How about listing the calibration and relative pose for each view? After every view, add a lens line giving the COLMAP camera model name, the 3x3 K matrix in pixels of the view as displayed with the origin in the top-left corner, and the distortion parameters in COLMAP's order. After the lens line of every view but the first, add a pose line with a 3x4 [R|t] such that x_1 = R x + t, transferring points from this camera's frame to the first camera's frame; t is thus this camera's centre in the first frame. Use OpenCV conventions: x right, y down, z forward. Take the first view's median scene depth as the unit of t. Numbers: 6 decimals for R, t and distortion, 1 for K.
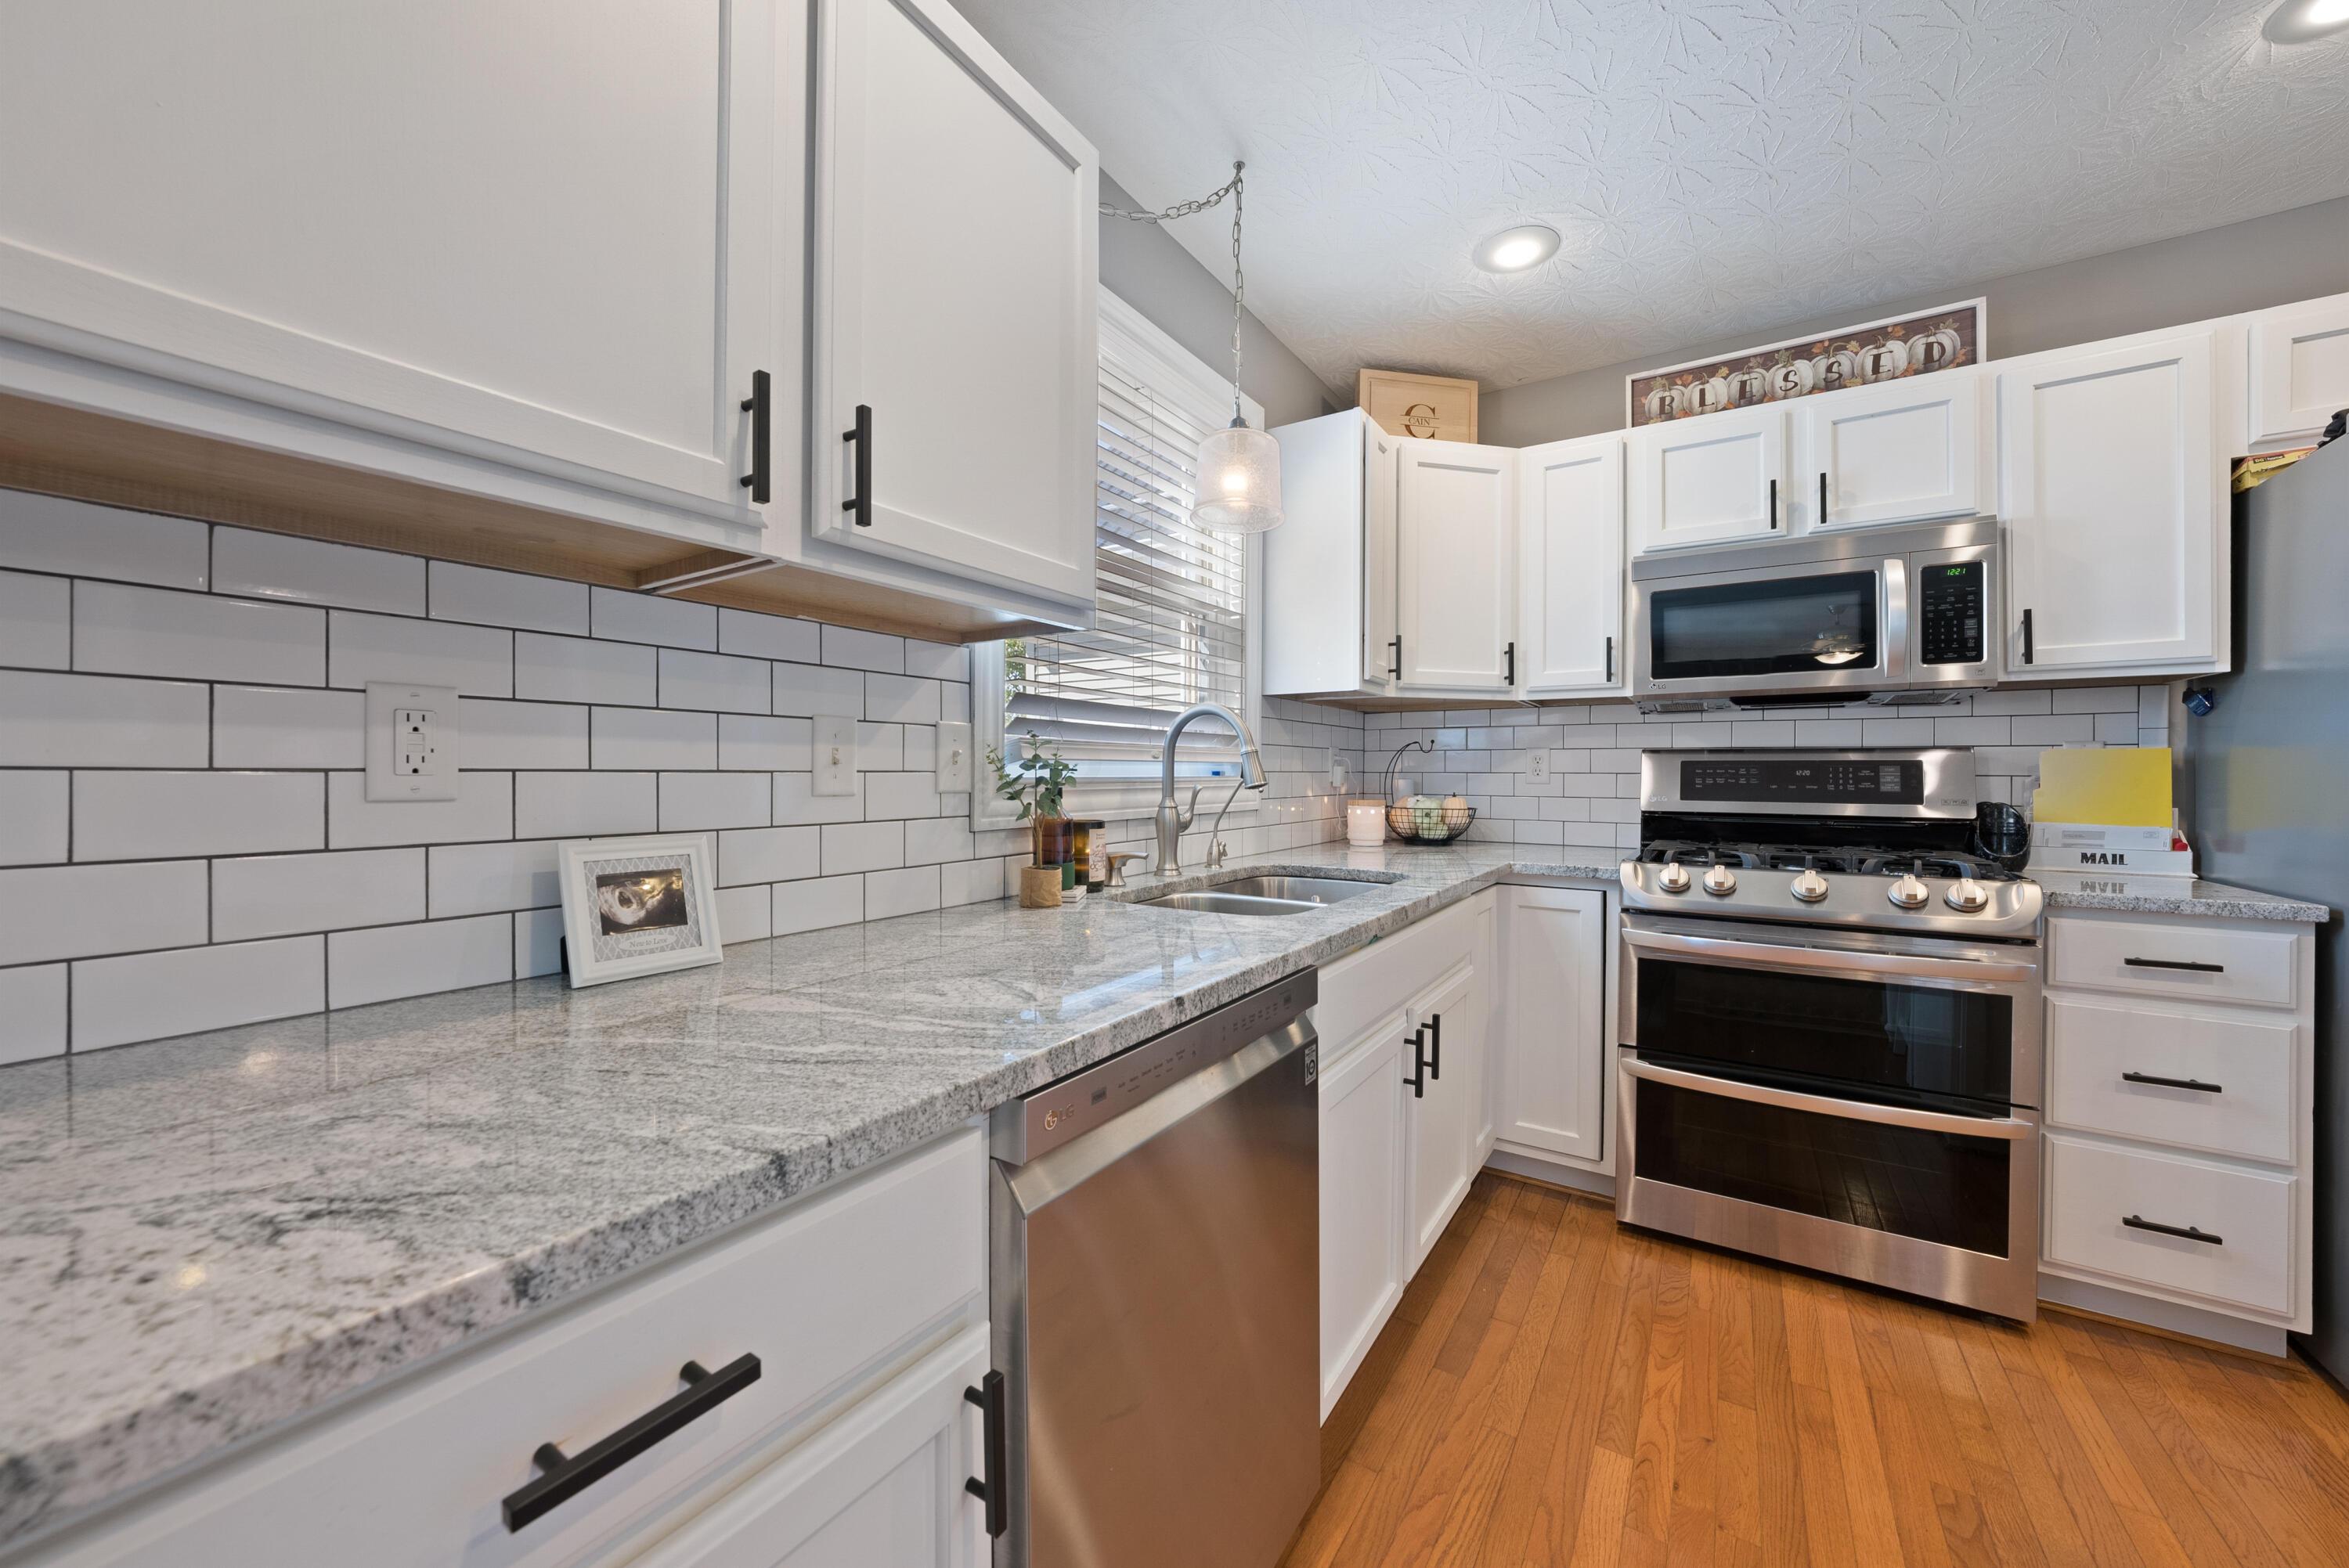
lens RADIAL K [[900.0, 0, 1165.4], [0, 900.0, 782.4], [0, 0, 1]] dist [-0.012877, 0.000132]
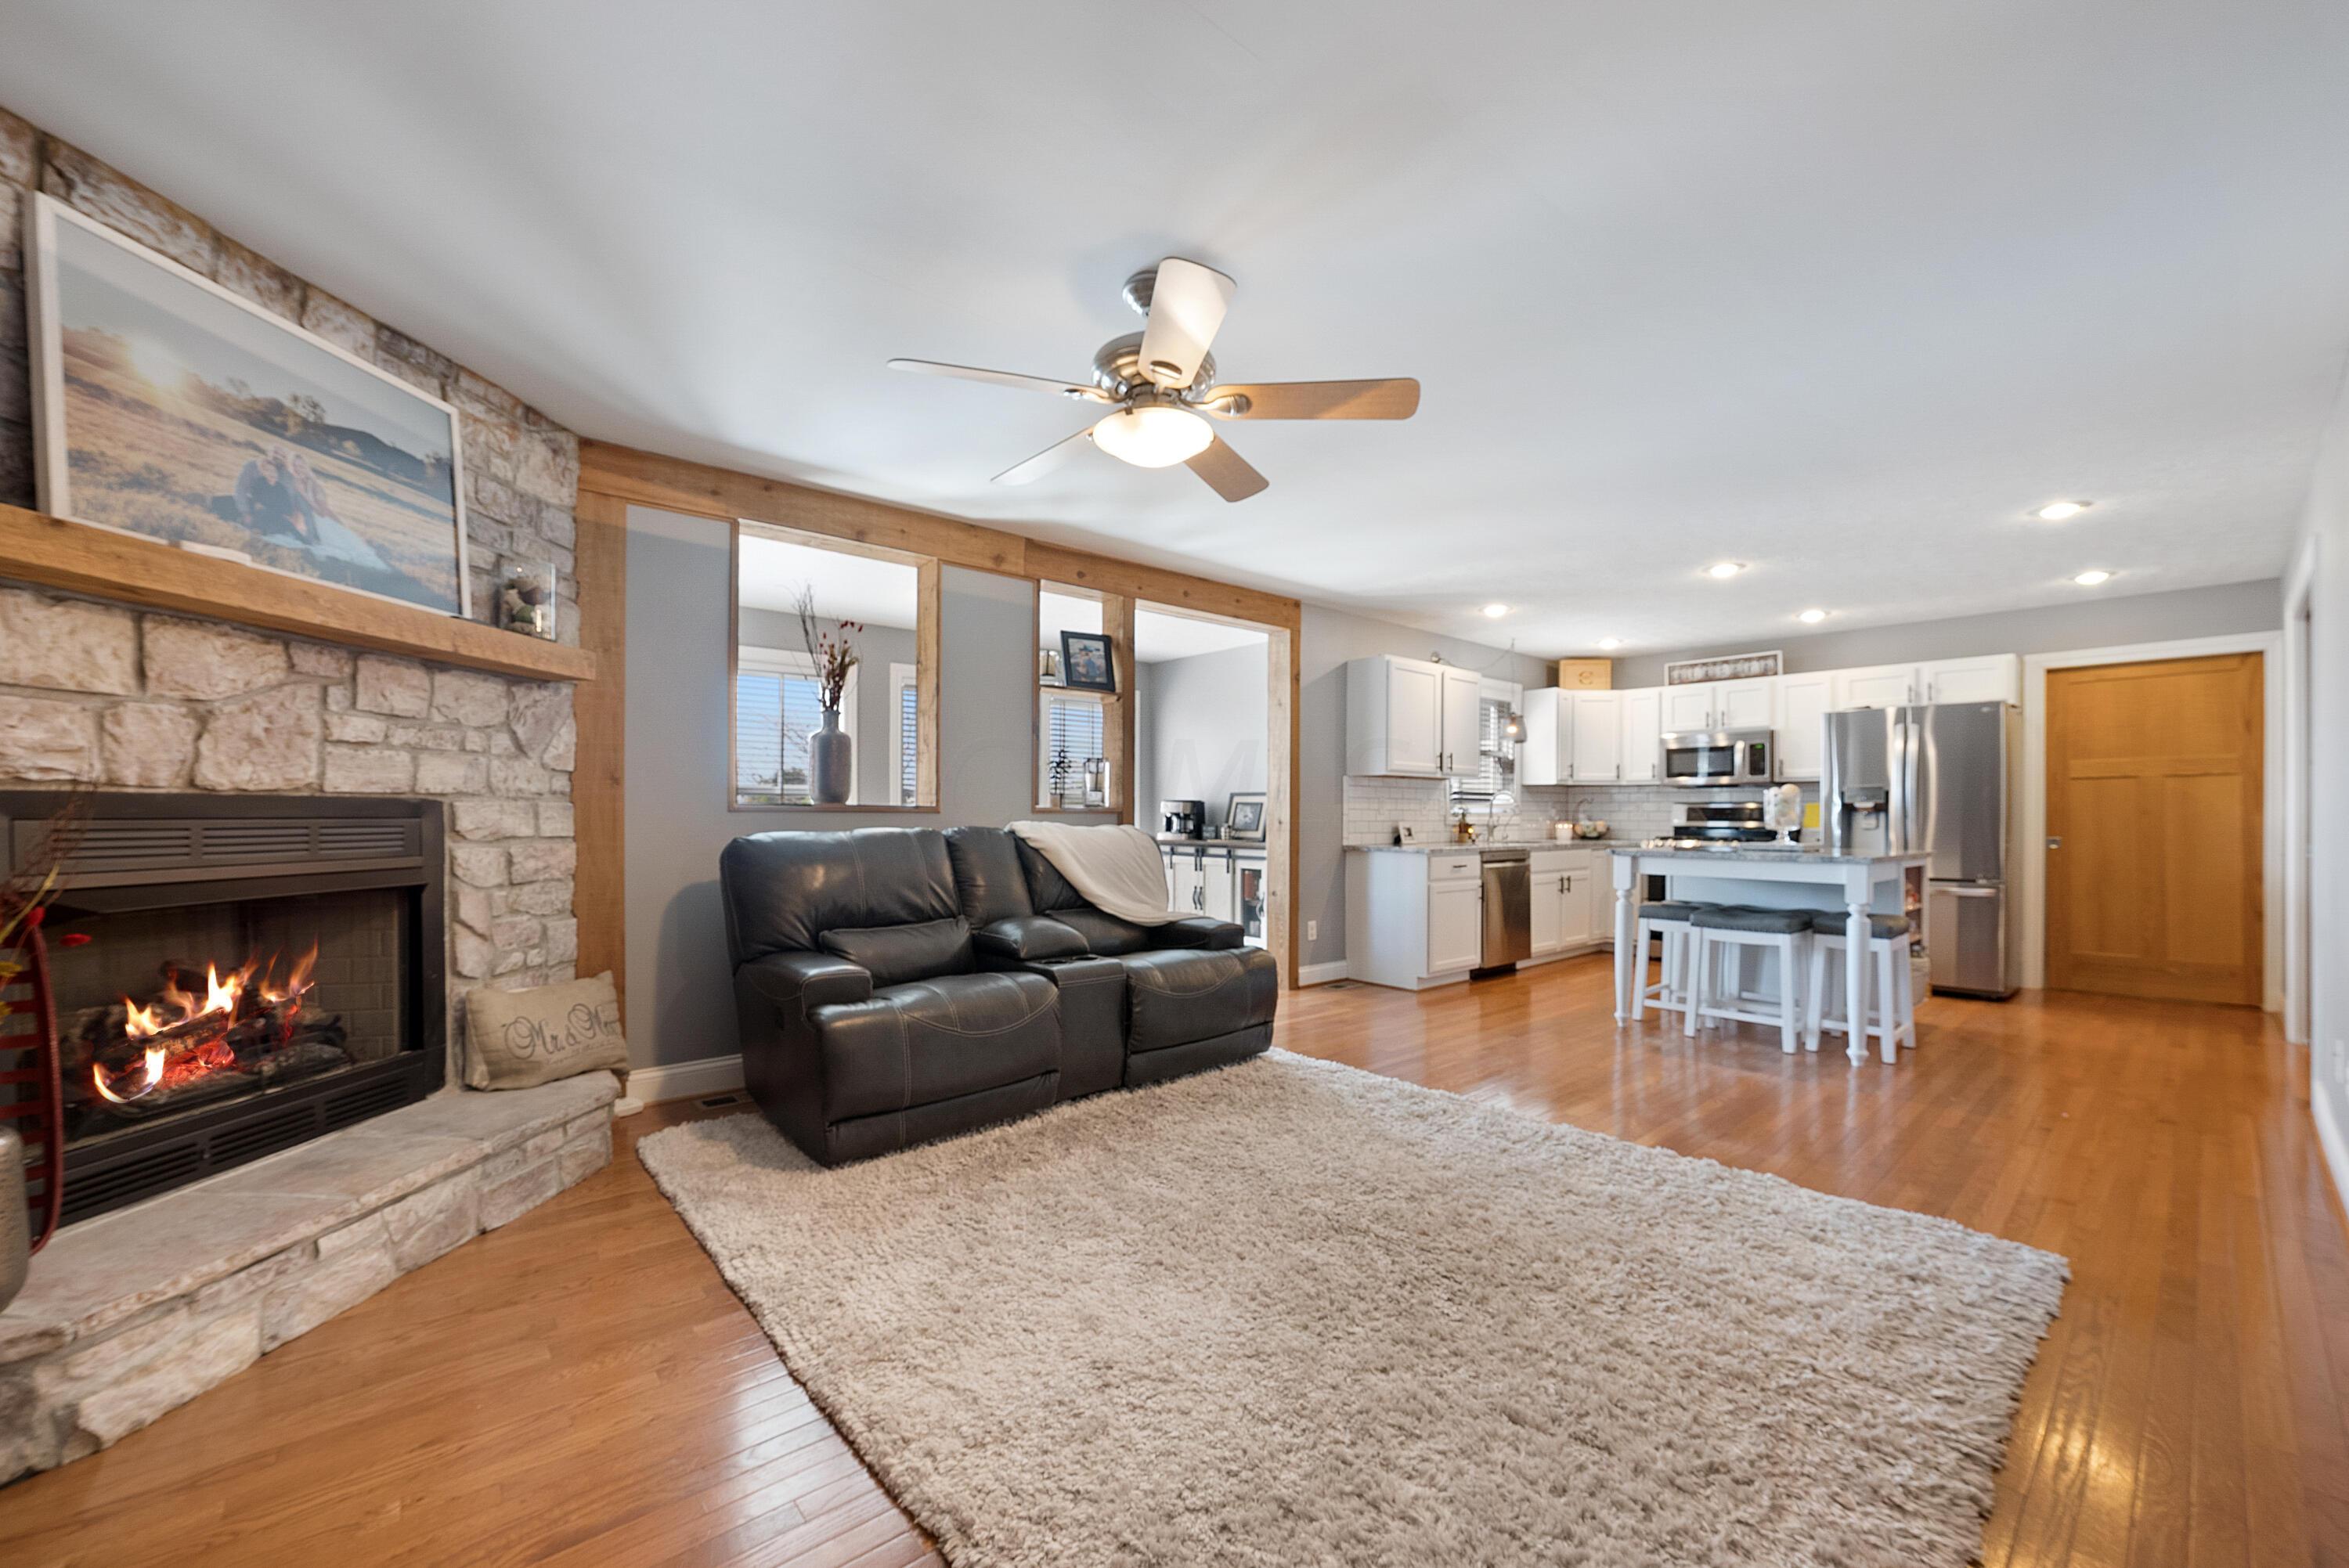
lens RADIAL K [[907.3, 0, 1165.7], [0, 907.3, 818.7], [0, 0, 1]] dist [0.000059, 0.000024]
pose [[0.960363, 0.000890, -0.278752, -0.195730], [-0.002406, 0.999984, -0.005095, 0.033602], [0.278743, 0.005563, 0.960350, -2.337435]]
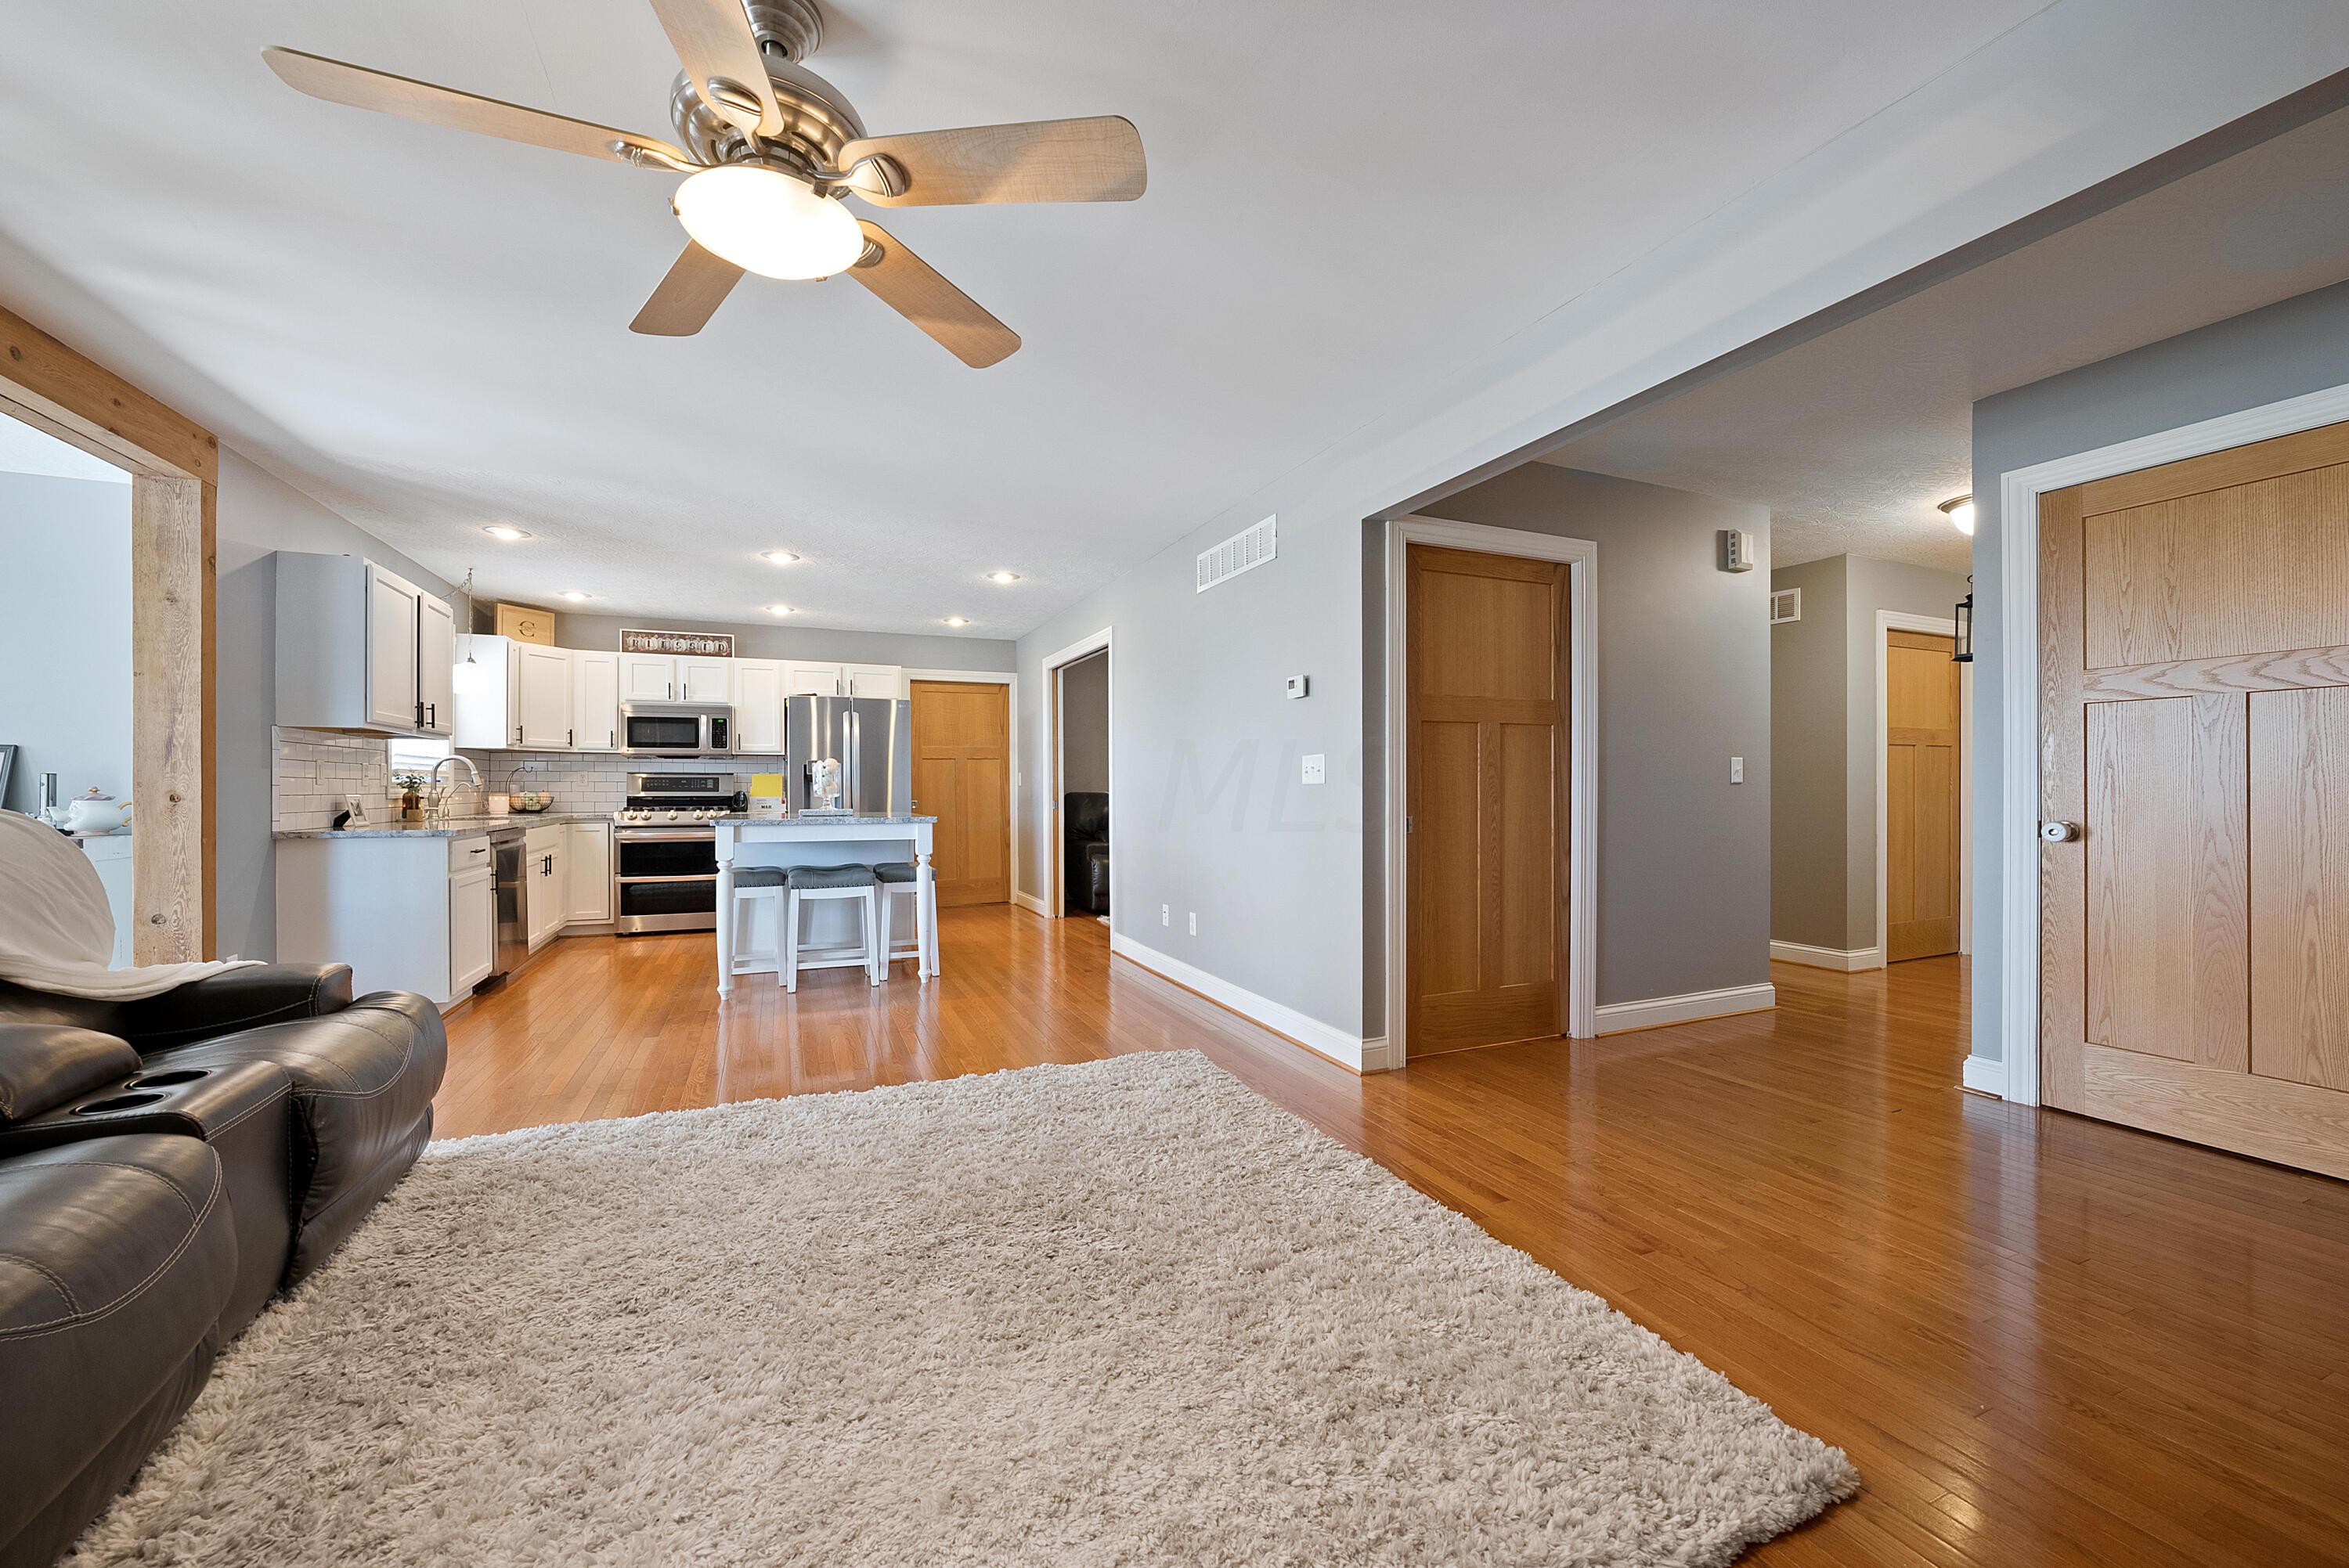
lens RADIAL K [[900.0, 0, 1165.4], [0, 900.0, 782.4], [0, 0, 1]] dist [-0.012877, 0.000132]
pose [[0.564463, 0.000181, 0.825458, -0.842356], [0.011482, 0.999902, -0.008070, 0.035525], [-0.825378, 0.014033, 0.564406, -2.020767]]
